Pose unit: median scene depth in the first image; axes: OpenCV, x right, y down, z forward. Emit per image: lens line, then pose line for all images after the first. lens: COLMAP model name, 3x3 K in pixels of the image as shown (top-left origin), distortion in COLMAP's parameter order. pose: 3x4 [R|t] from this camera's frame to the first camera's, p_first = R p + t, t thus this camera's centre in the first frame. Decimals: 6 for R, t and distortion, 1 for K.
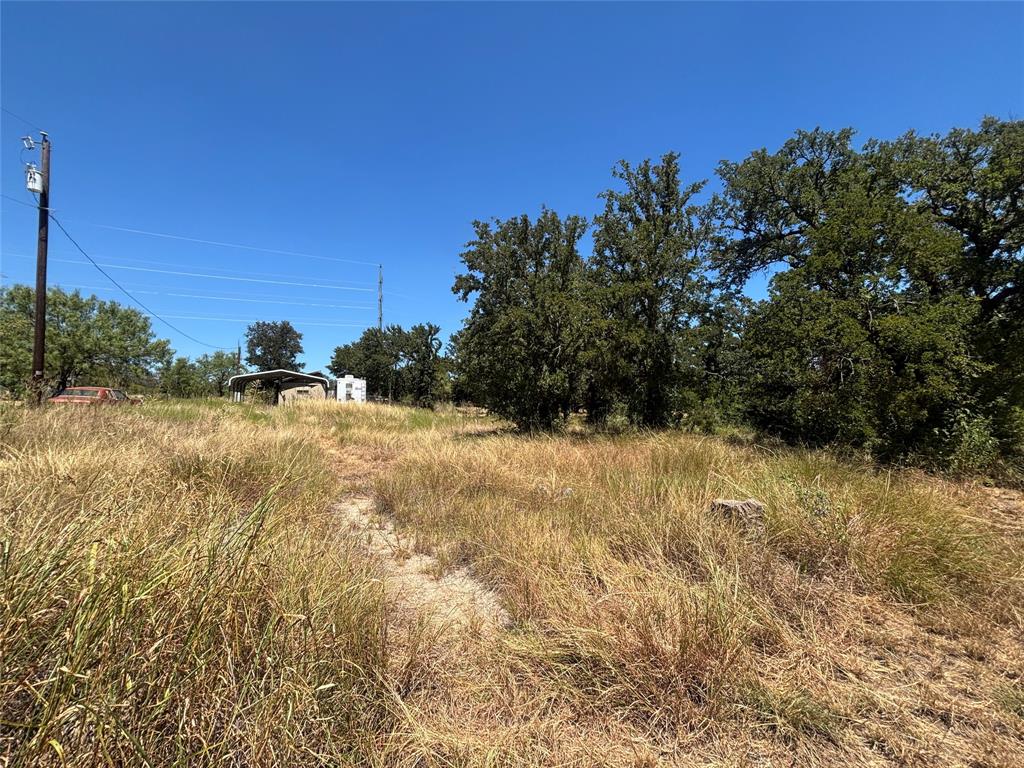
lens RADIAL K [[412.8, 0, 516.7], [0, 412.8, 386.8], [0, 0, 1]] dist [0.000919, 0.000081]
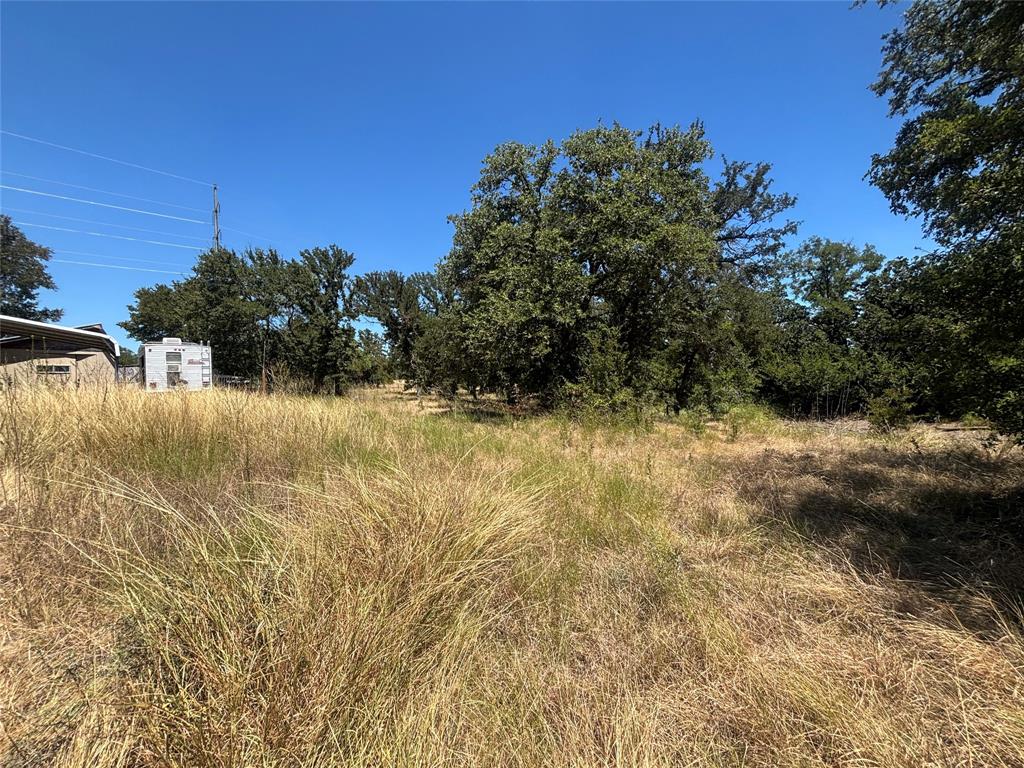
lens RADIAL K [[412.8, 0, 505.8], [0, 412.8, 385.6], [0, 0, 1]] dist [0.000919, 0.000081]
pose [[0.954050, -0.024425, 0.298649, -0.163114], [0.007793, 0.998358, 0.056757, 0.006930], [-0.299545, -0.051821, 0.952674, 0.378185]]
